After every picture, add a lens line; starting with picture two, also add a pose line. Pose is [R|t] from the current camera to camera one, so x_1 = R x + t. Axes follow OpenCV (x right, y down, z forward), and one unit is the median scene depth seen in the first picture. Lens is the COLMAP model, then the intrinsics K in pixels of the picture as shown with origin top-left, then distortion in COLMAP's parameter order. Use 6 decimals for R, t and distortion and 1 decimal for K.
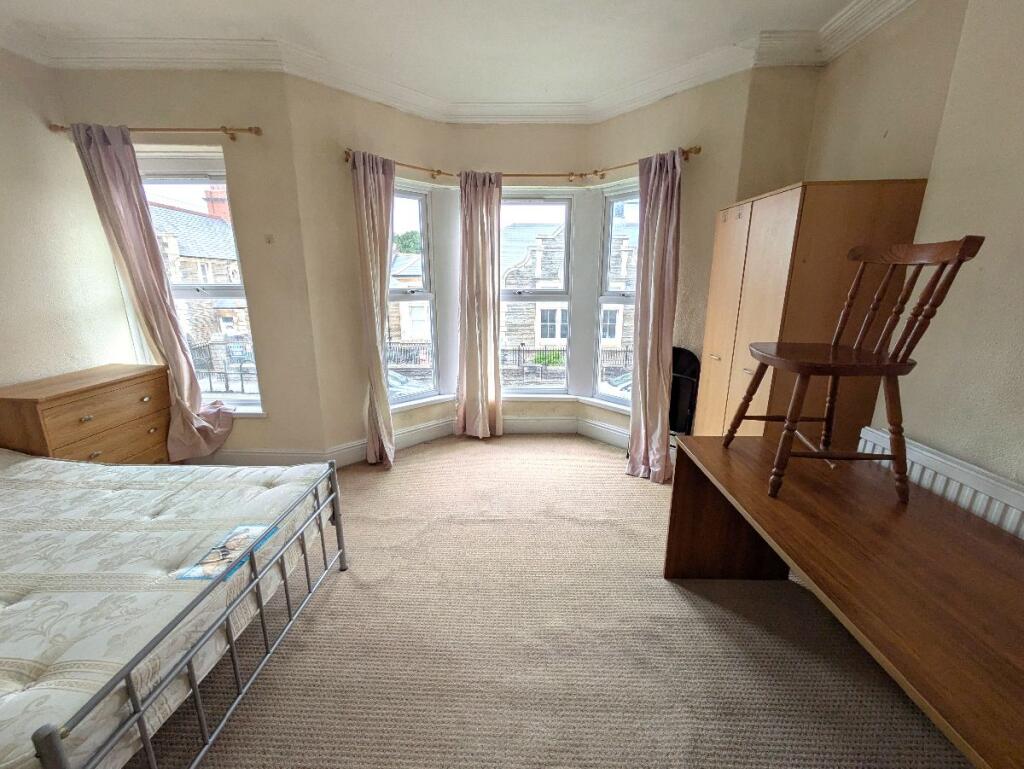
lens RADIAL K [[405.0, 0, 511.2], [0, 405.0, 382.1], [0, 0, 1]] dist [-0.000248, 0.000674]
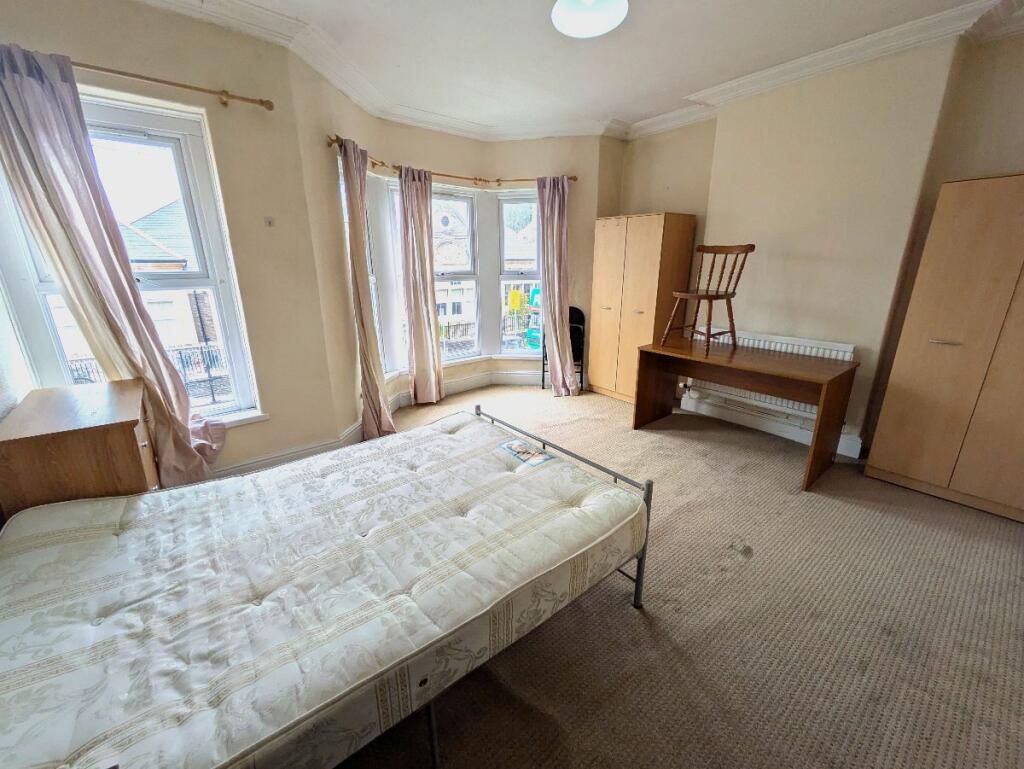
lens RADIAL K [[405.0, 0, 511.2], [0, 405.0, 382.1], [0, 0, 1]] dist [-0.000248, 0.000674]
pose [[0.768454, -0.188960, 0.611369, -0.681405], [0.166435, 0.981545, 0.094175, 0.011275], [-0.617882, 0.029384, 0.785722, -0.048566]]
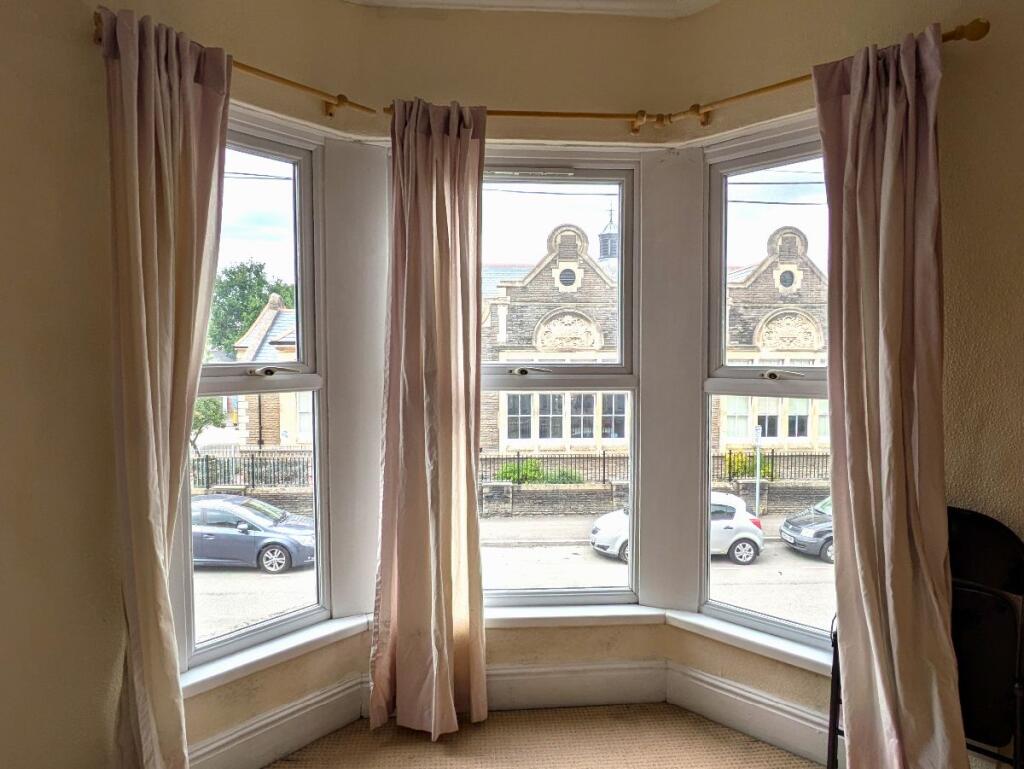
lens RADIAL K [[615.3, 0, 502.8], [0, 615.3, 384.2], [0, 0, 1]] dist [-0.001915, -0.000682]
pose [[0.997037, -0.008737, 0.076421, -0.058941], [0.023070, 0.981756, -0.188738, -0.092444], [-0.073378, 0.189942, 0.979049, 0.397176]]
